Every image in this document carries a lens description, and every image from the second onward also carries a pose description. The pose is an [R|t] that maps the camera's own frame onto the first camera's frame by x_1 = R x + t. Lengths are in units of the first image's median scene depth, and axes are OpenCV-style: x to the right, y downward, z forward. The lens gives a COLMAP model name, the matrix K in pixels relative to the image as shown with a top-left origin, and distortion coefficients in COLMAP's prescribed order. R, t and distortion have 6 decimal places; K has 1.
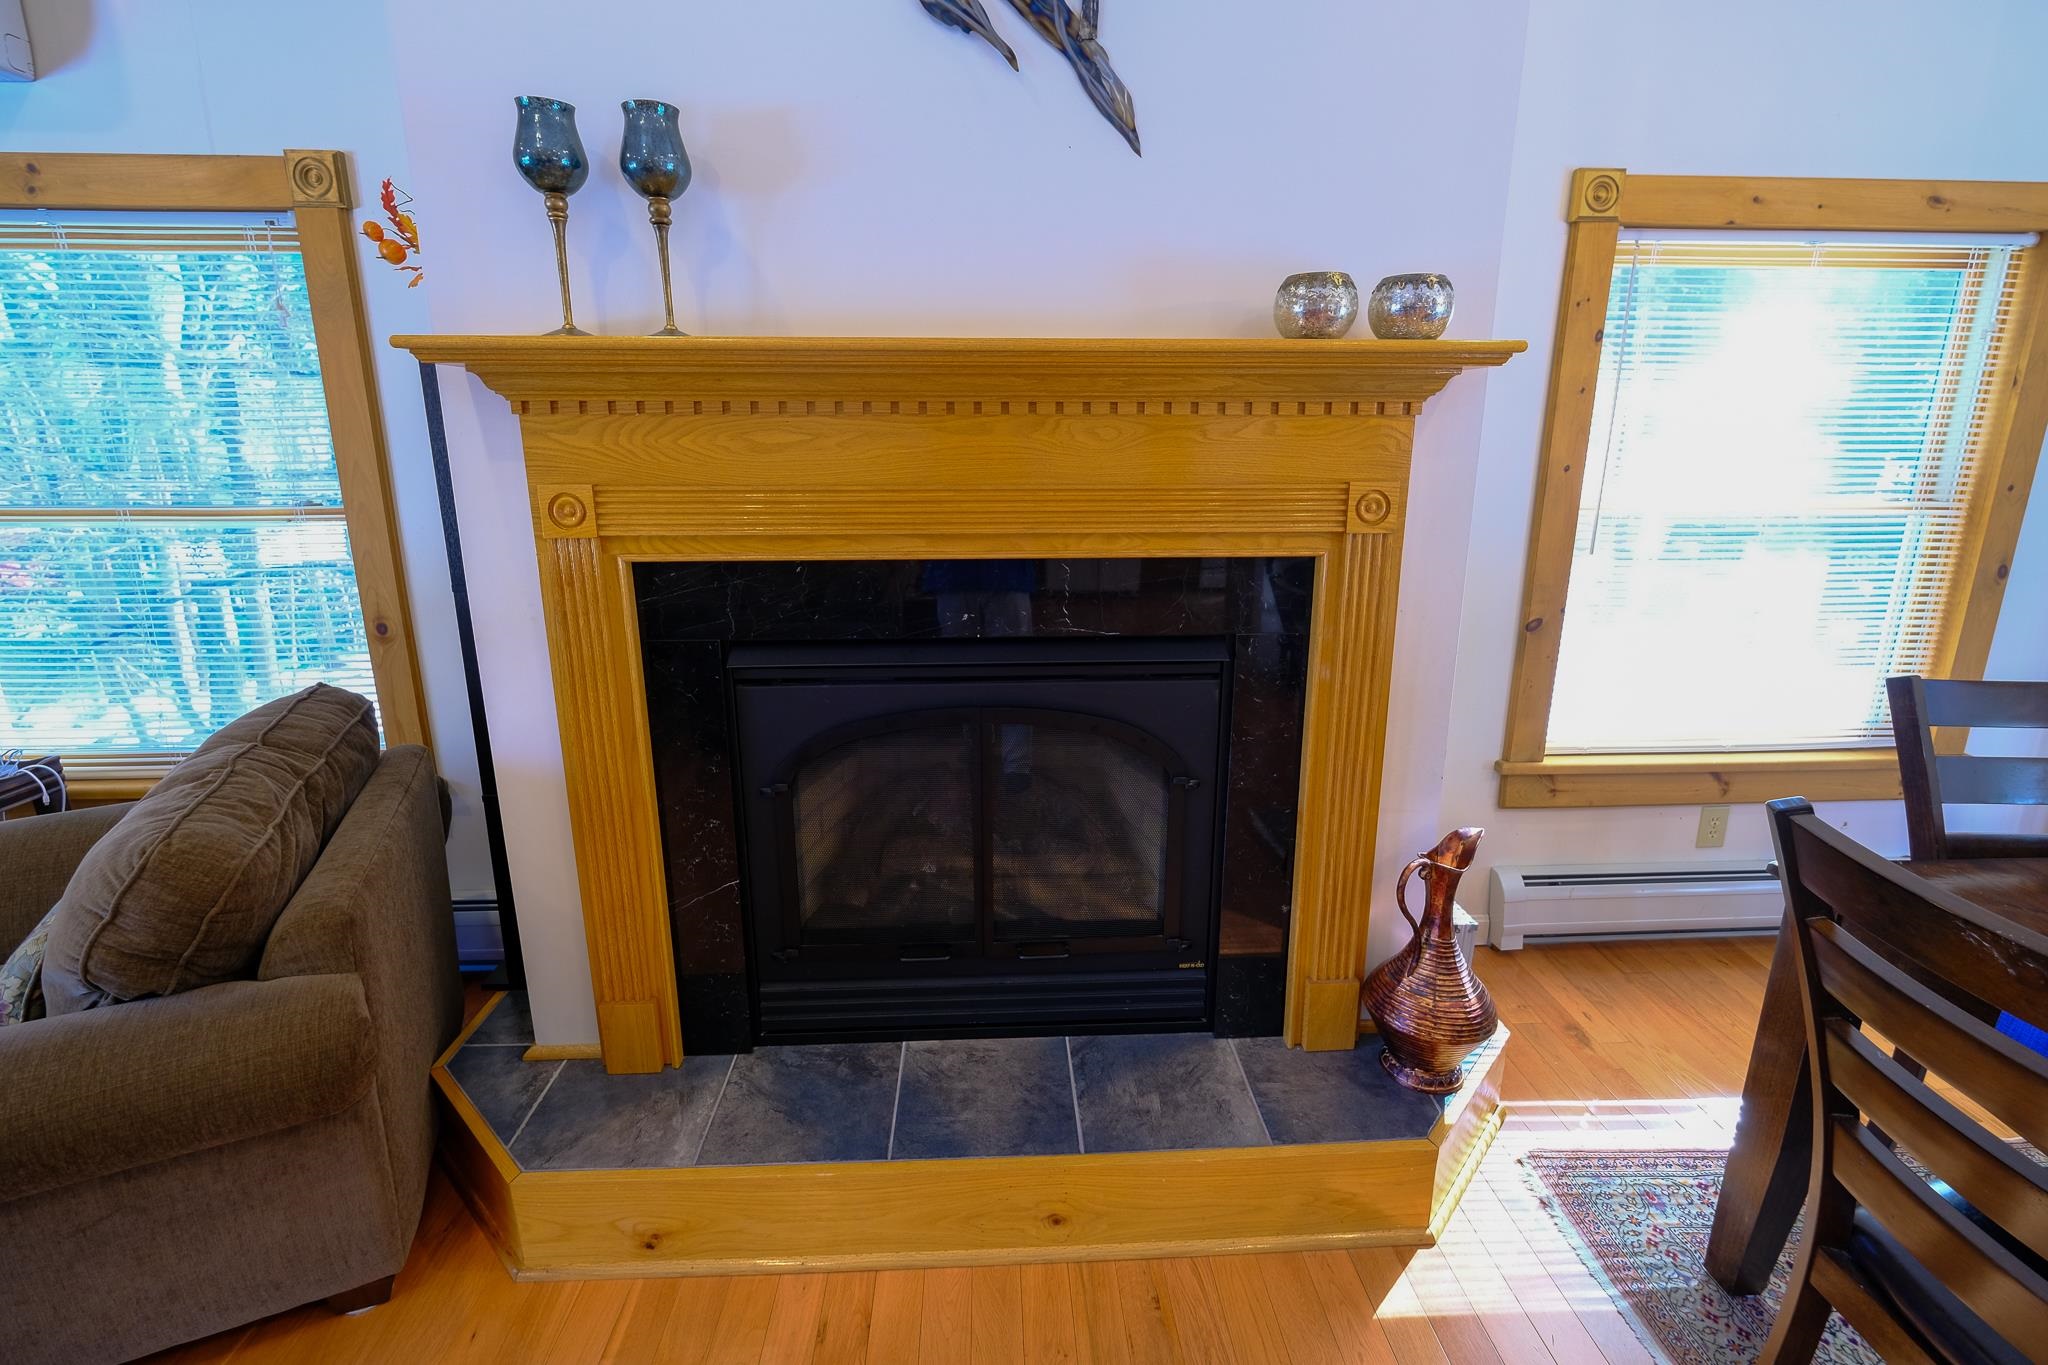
lens RADIAL K [[917.2, 0, 1025.0], [0, 917.2, 656.1], [0, 0, 1]] dist [-0.004671, 0.000661]
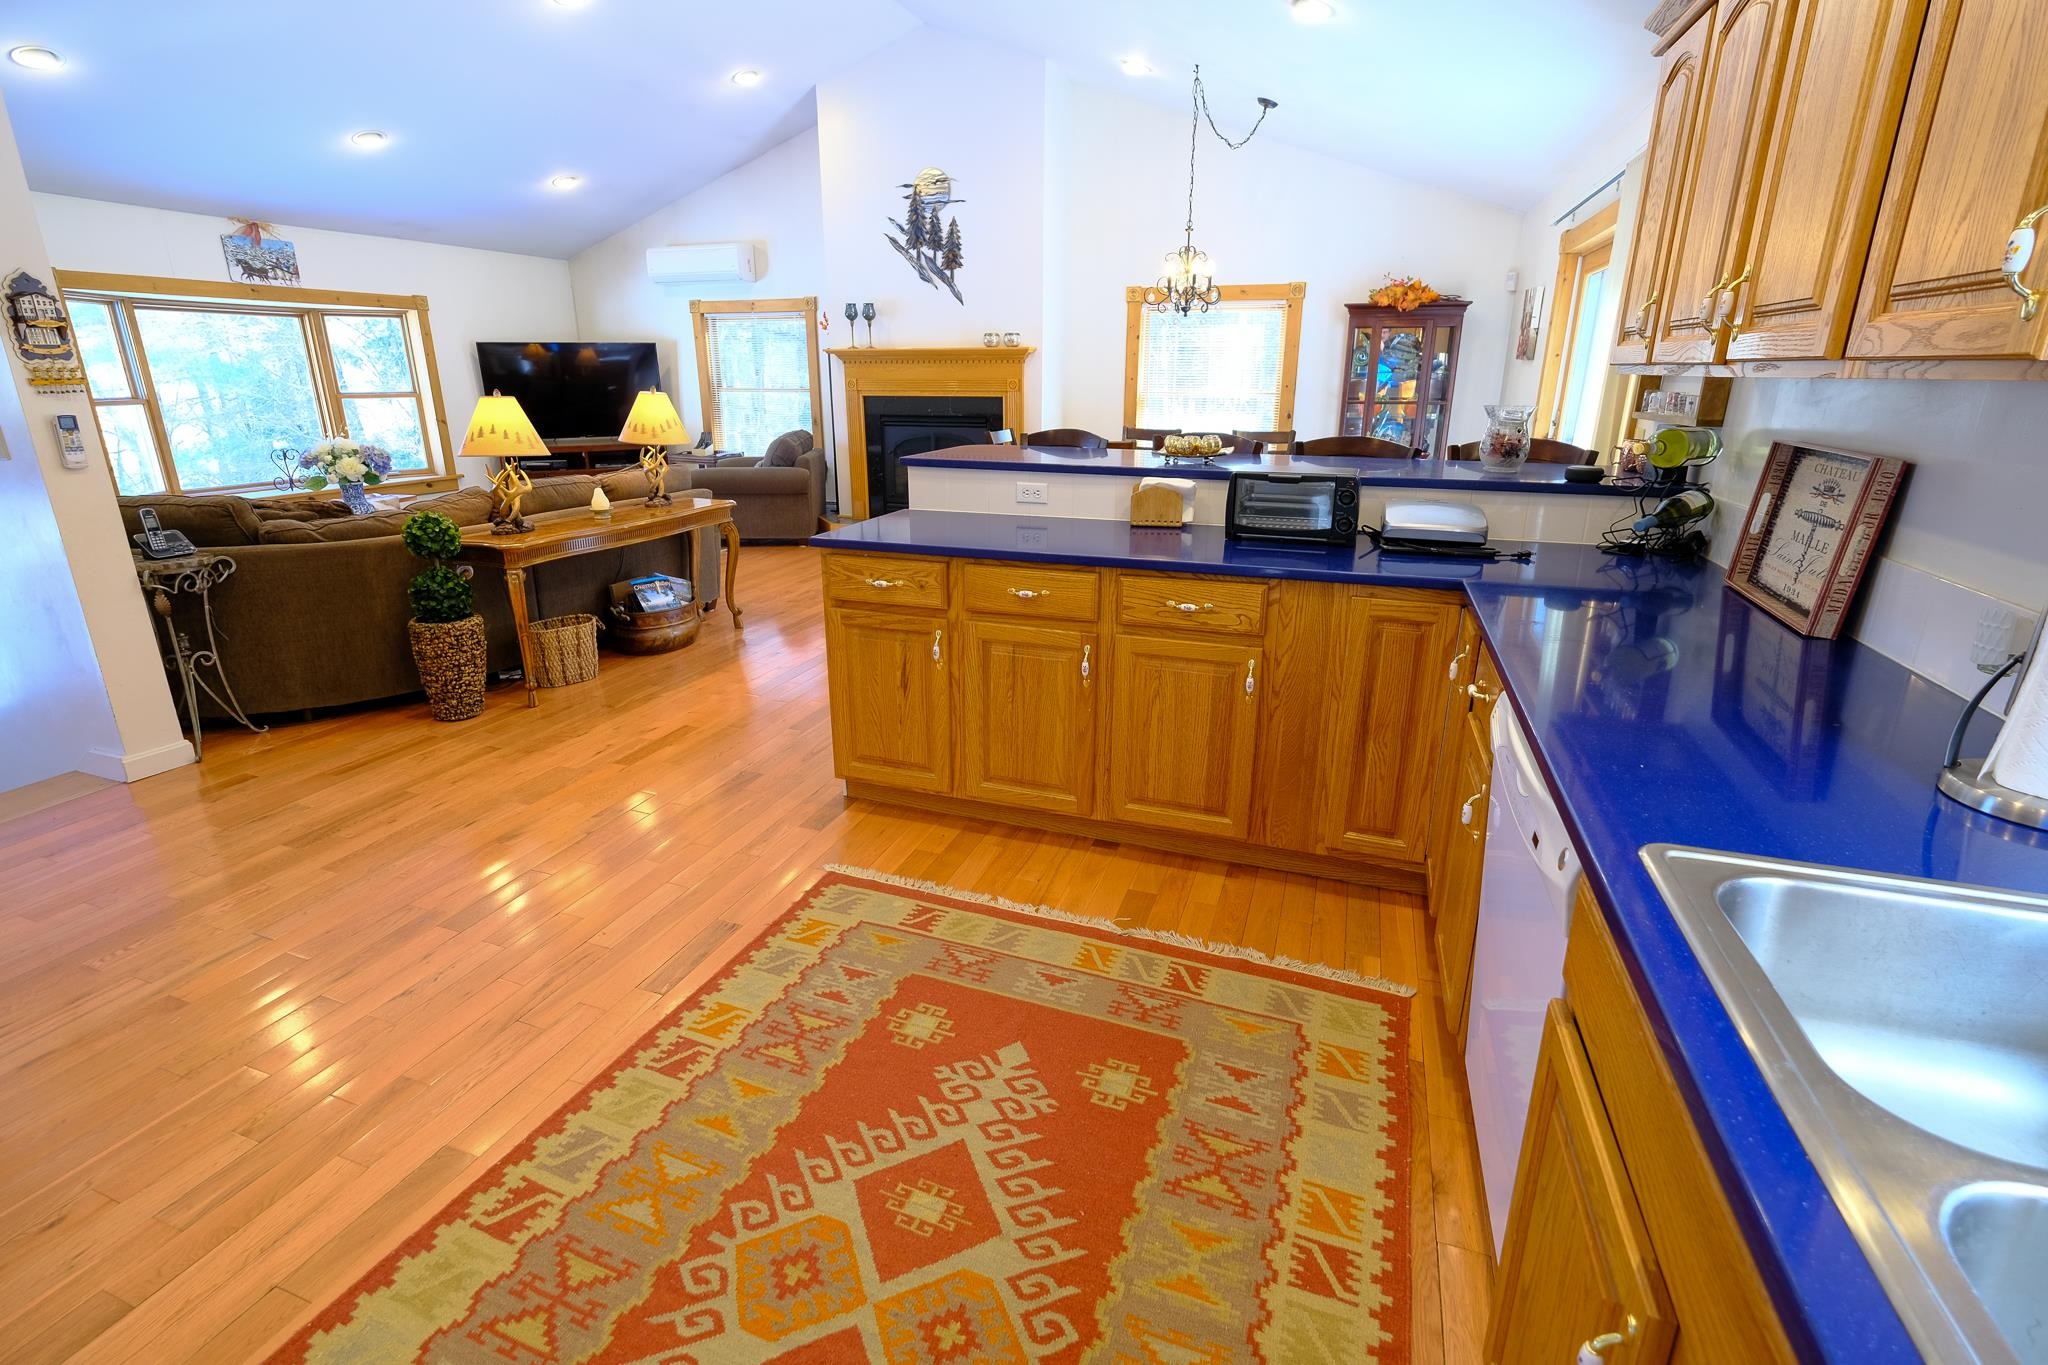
lens RADIAL K [[917.2, 0, 1025.0], [0, 917.2, 656.1], [0, 0, 1]] dist [-0.004671, 0.000661]
pose [[0.927499, 0.108561, -0.357716, 2.149827], [-0.089410, 0.993553, 0.069701, 0.815726], [0.362977, -0.032664, 0.931225, -3.092209]]
